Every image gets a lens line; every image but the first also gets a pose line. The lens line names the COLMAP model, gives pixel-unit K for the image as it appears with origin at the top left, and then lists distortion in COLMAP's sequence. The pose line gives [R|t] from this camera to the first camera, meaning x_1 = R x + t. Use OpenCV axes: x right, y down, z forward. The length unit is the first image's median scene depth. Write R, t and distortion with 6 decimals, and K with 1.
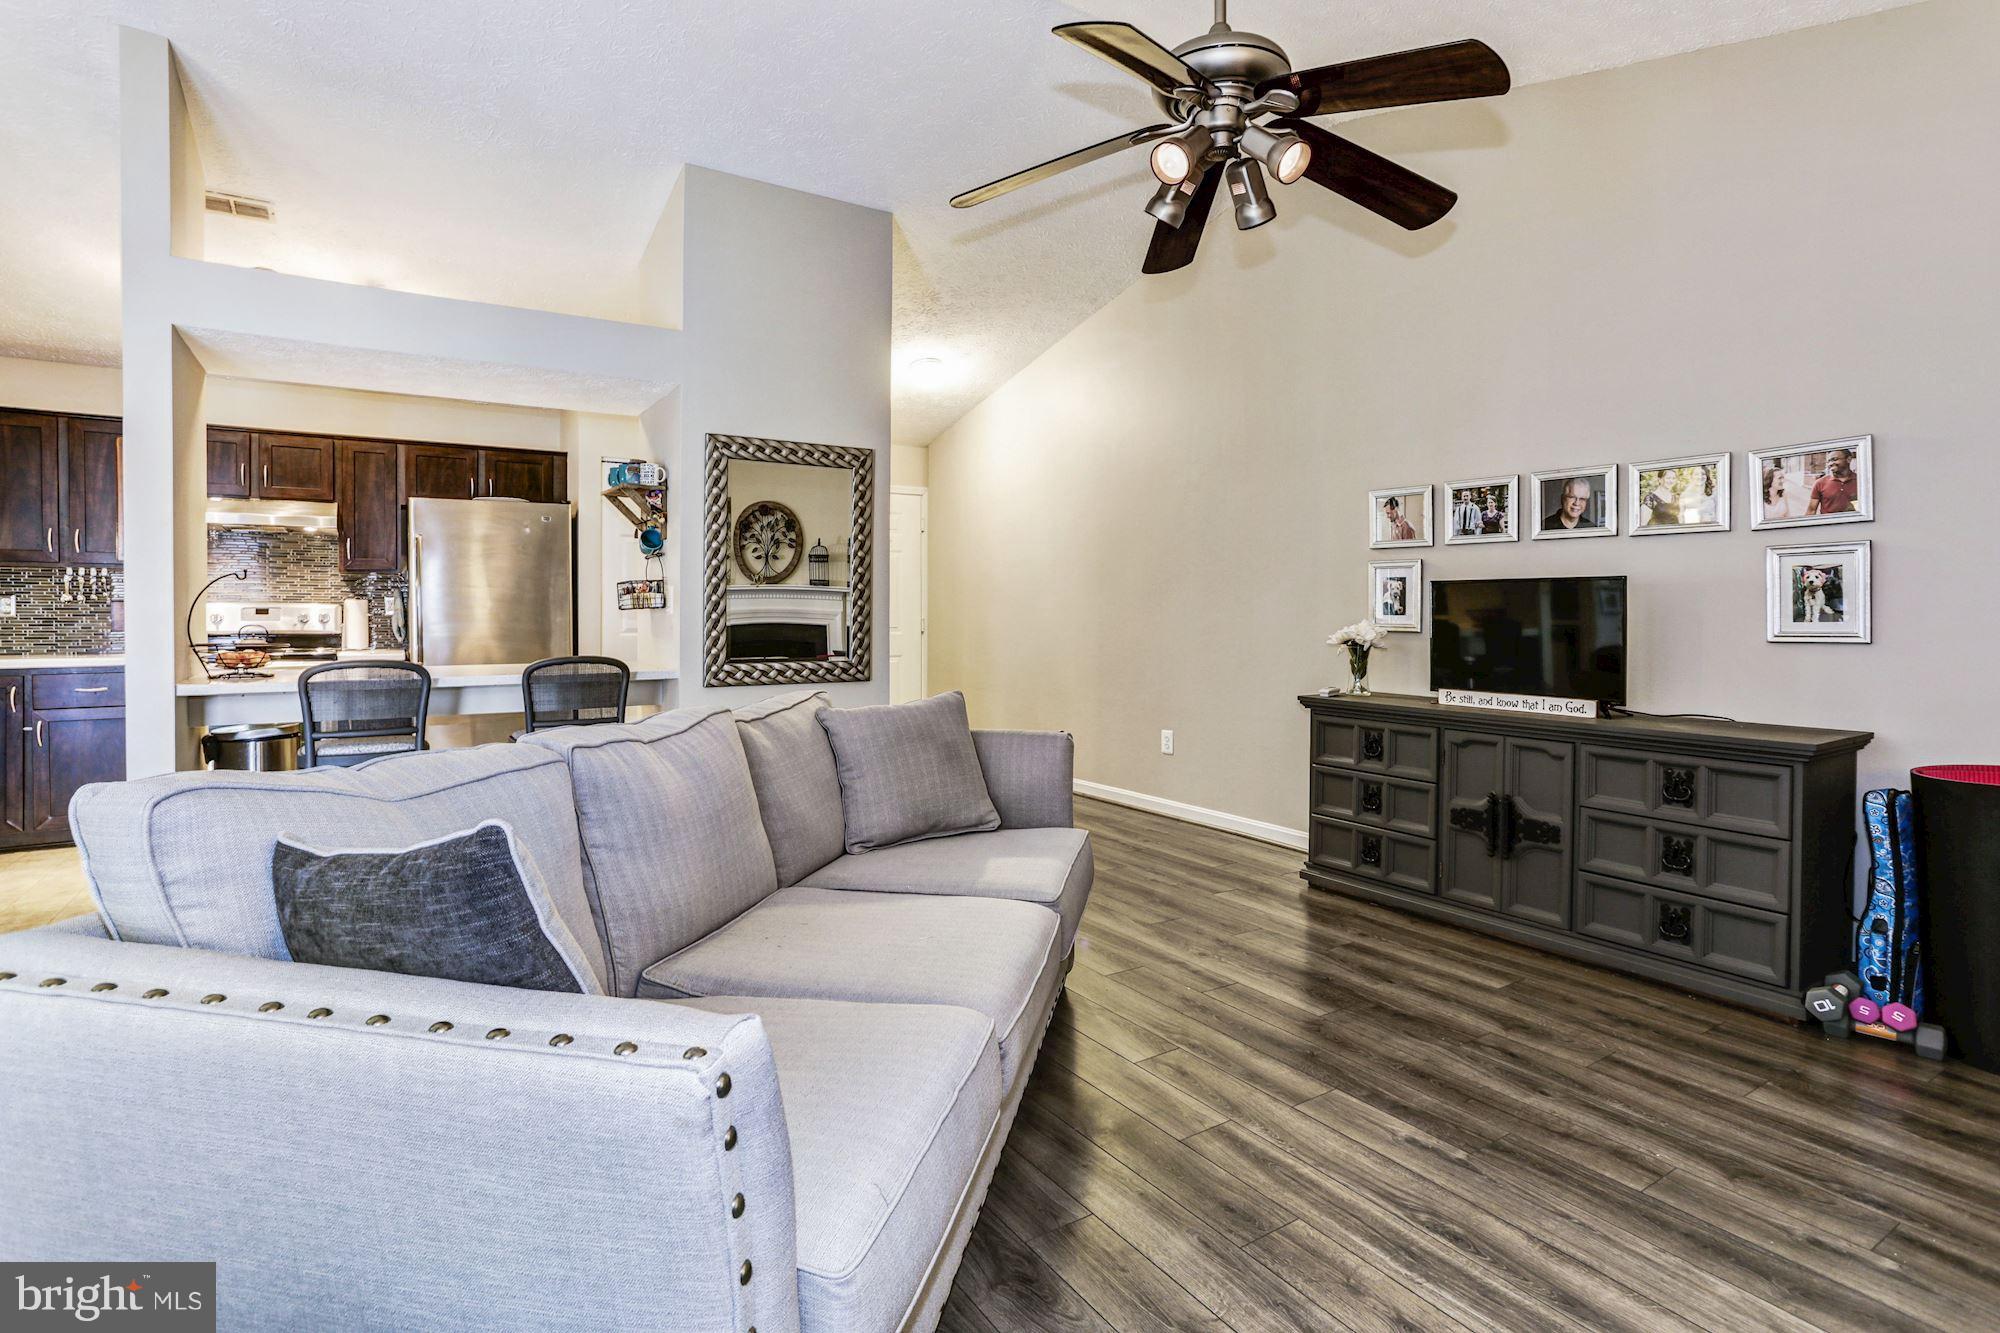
lens RADIAL K [[982.7, 0, 1001.0], [0, 982.7, 625.8], [0, 0, 1]] dist [-0.053048, 0.027164]
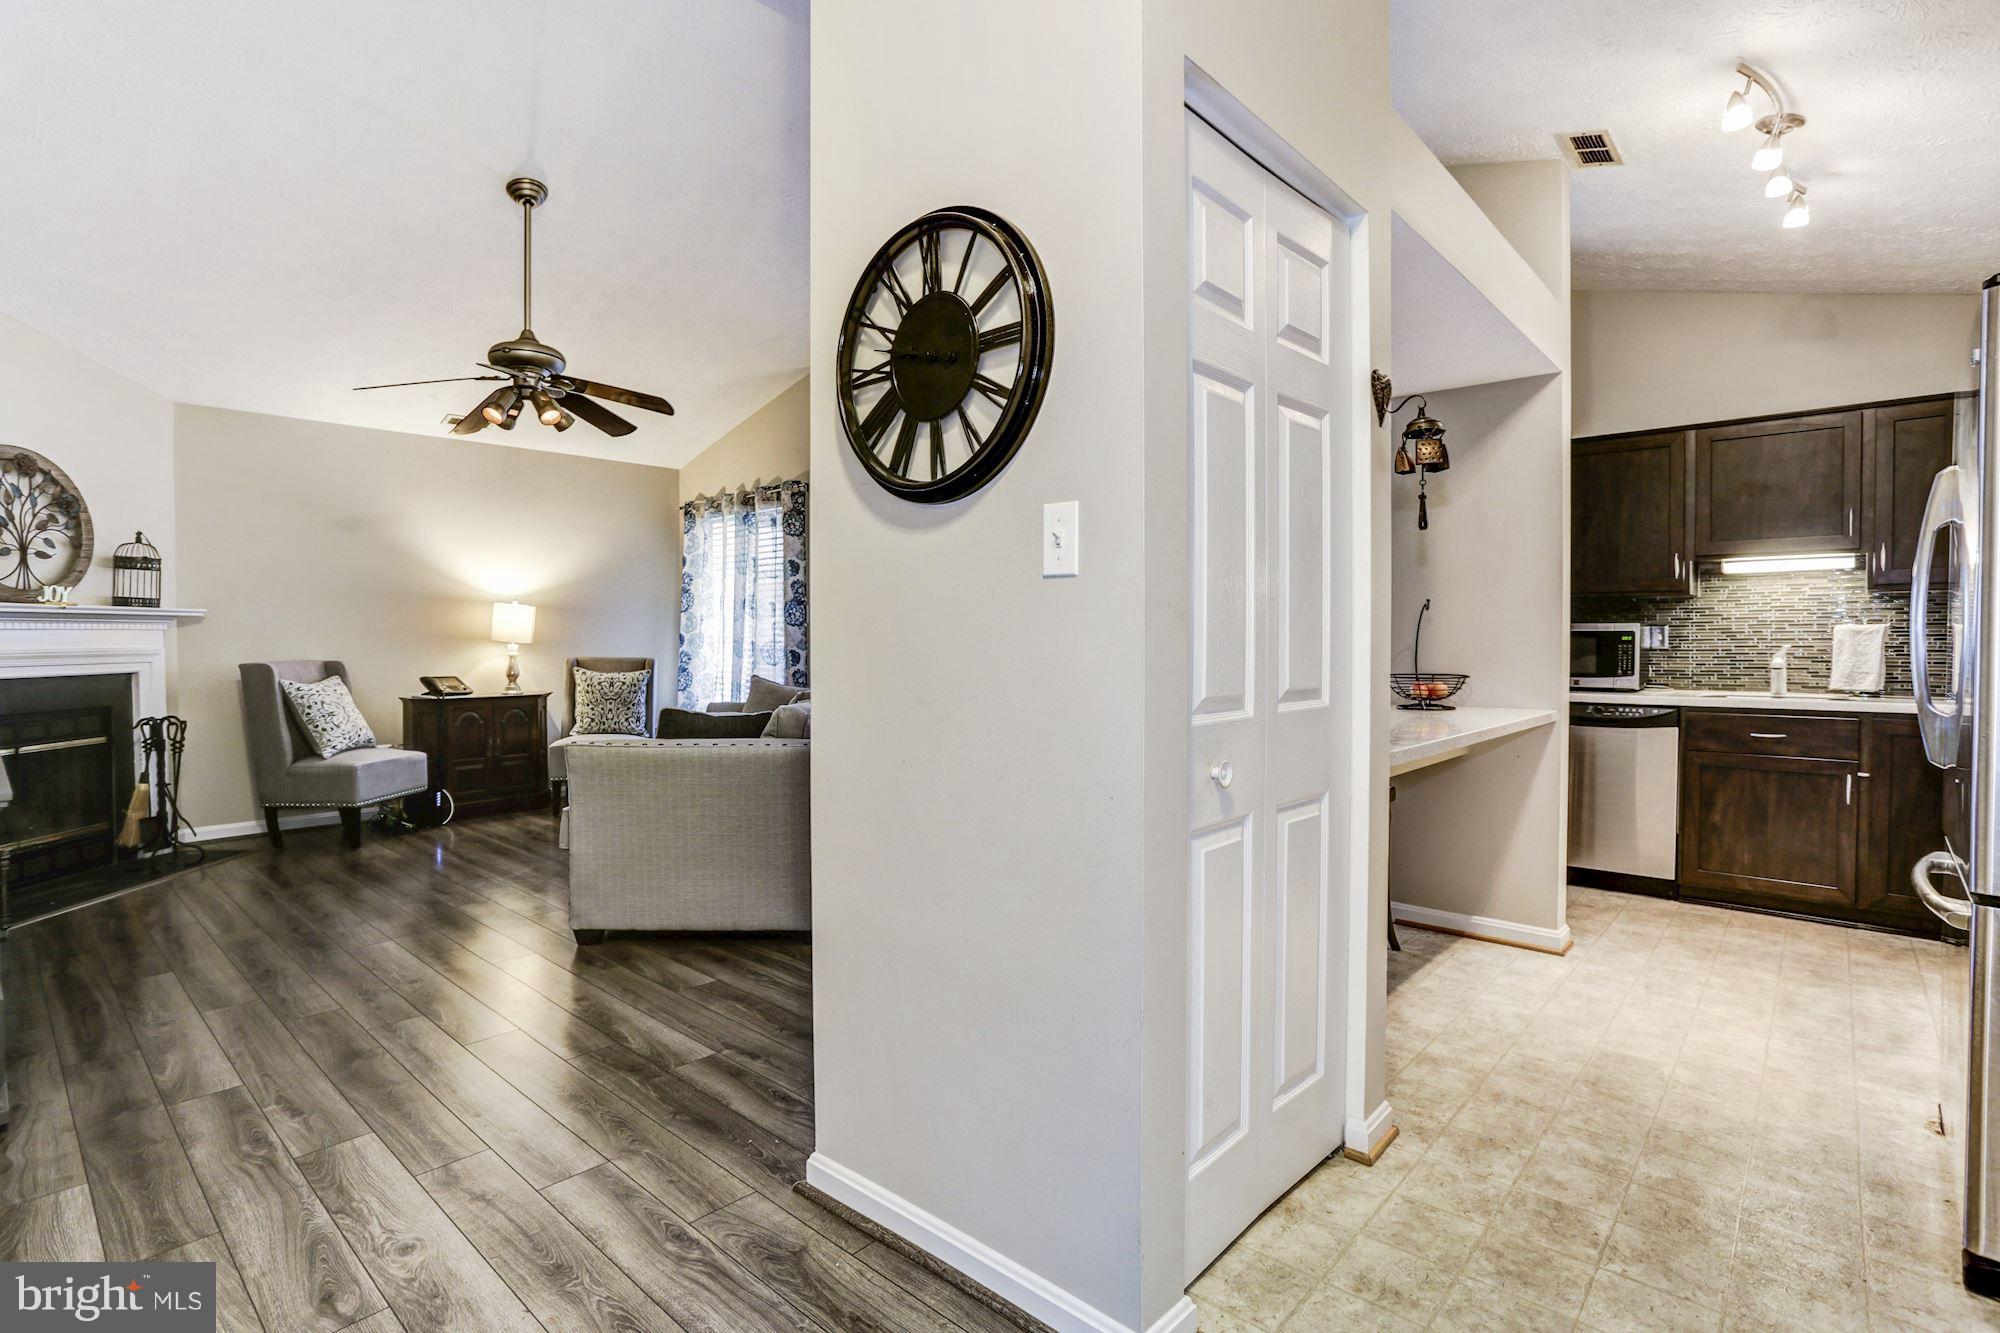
lens RADIAL K [[982.7, 0, 989.3], [0, 982.7, 658.5], [0, 0, 1]] dist [-0.053048, 0.027164]
pose [[-0.970775, 0.003404, -0.239967, -0.151466], [-0.005424, 0.999333, 0.036121, -0.039973], [0.239930, 0.036367, -0.970109, 2.385052]]
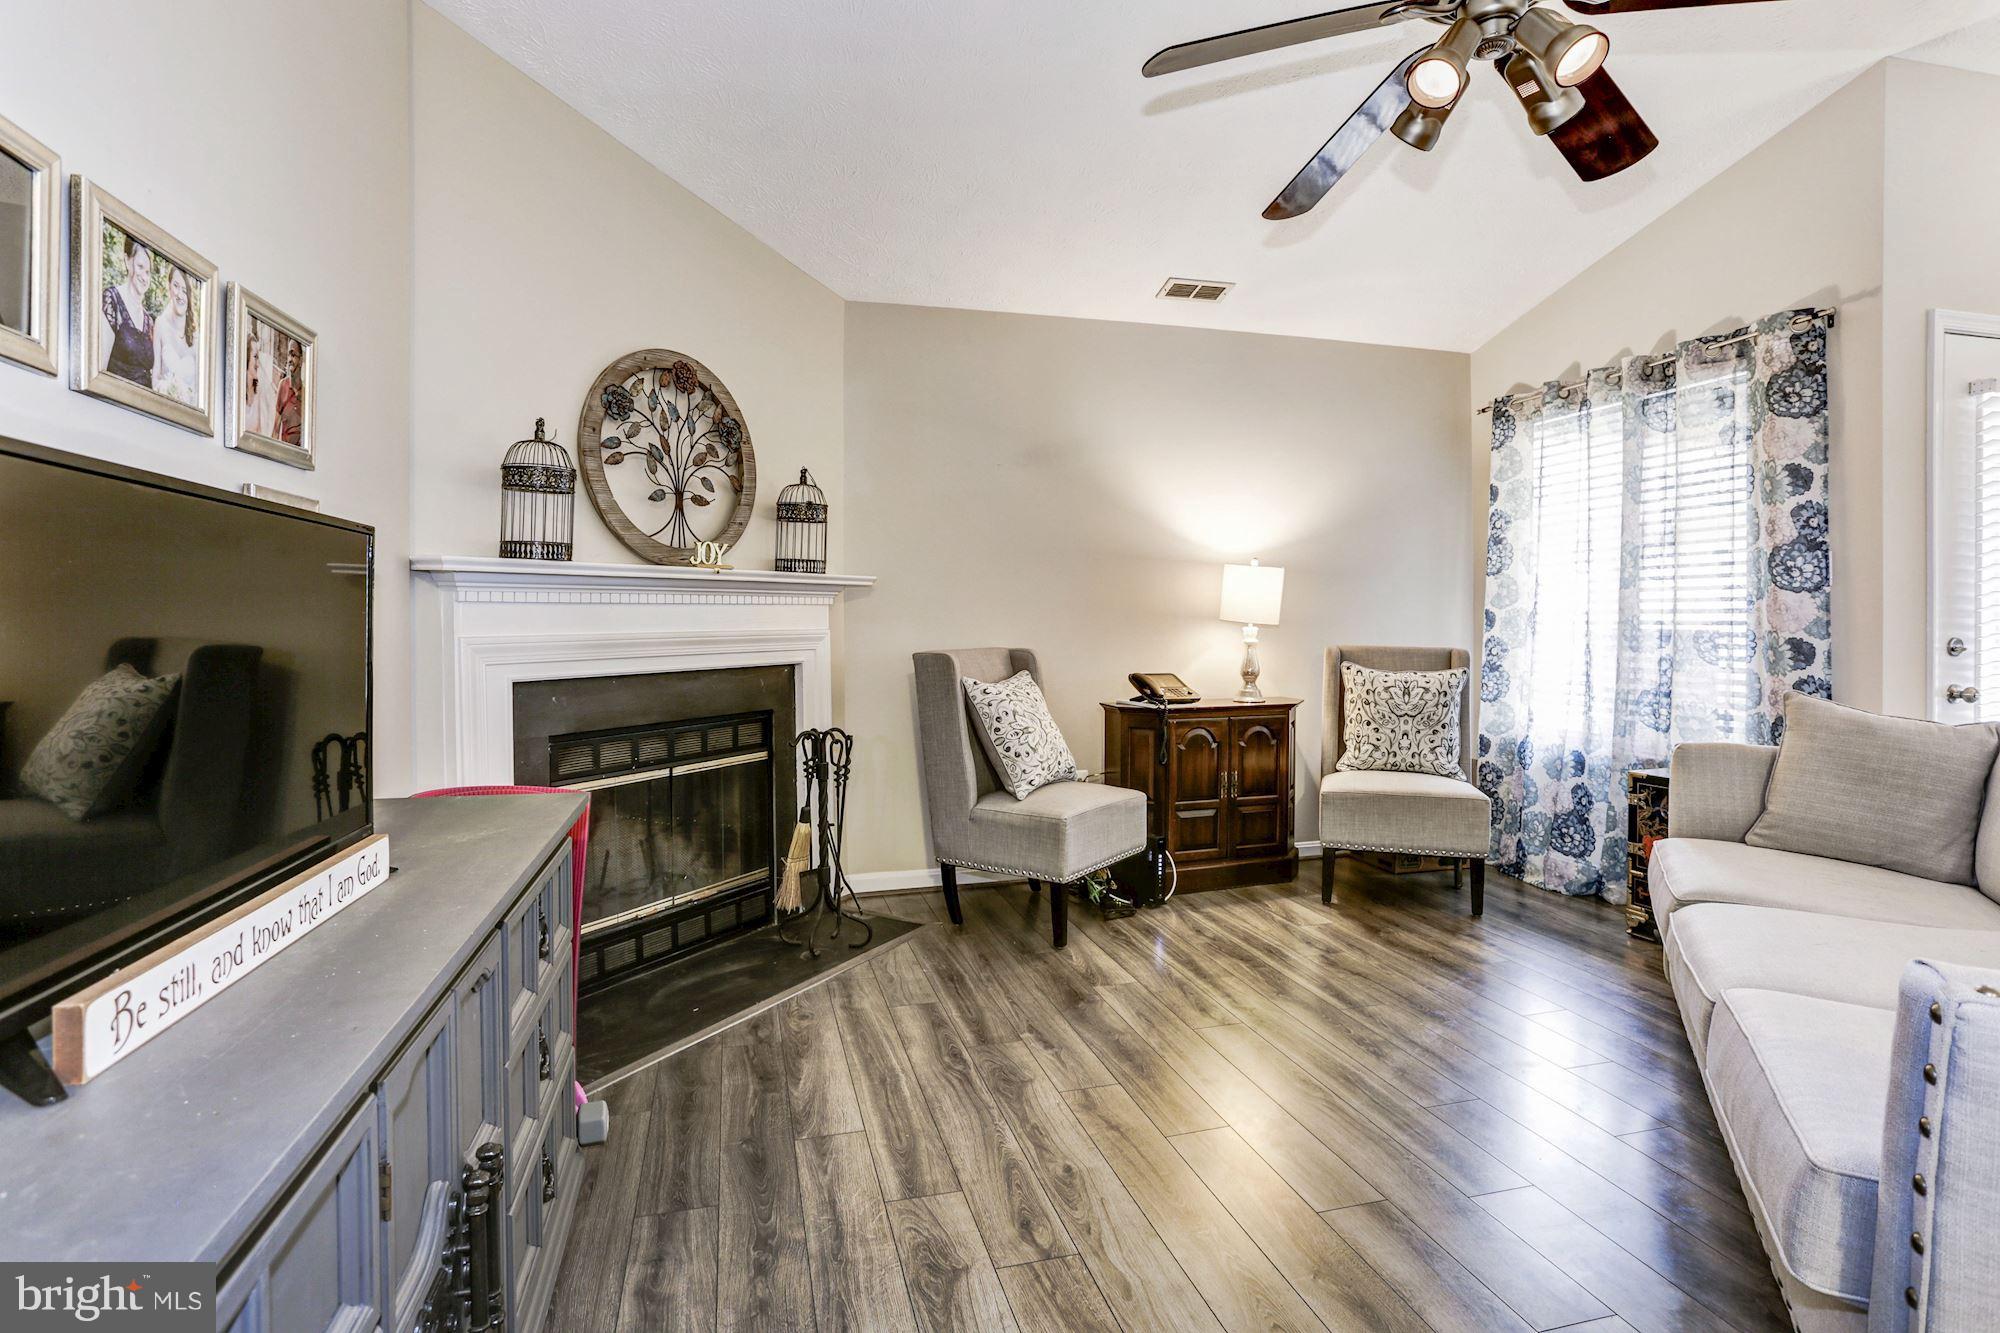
lens RADIAL K [[982.7, 0, 994.9], [0, 982.7, 628.7], [0, 0, 1]] dist [-0.053048, 0.027164]
pose [[-0.950999, -0.003004, 0.309179, 0.287095], [0.004604, 0.999704, 0.023876, -0.019636], [-0.309160, 0.024130, -0.950704, 1.481749]]
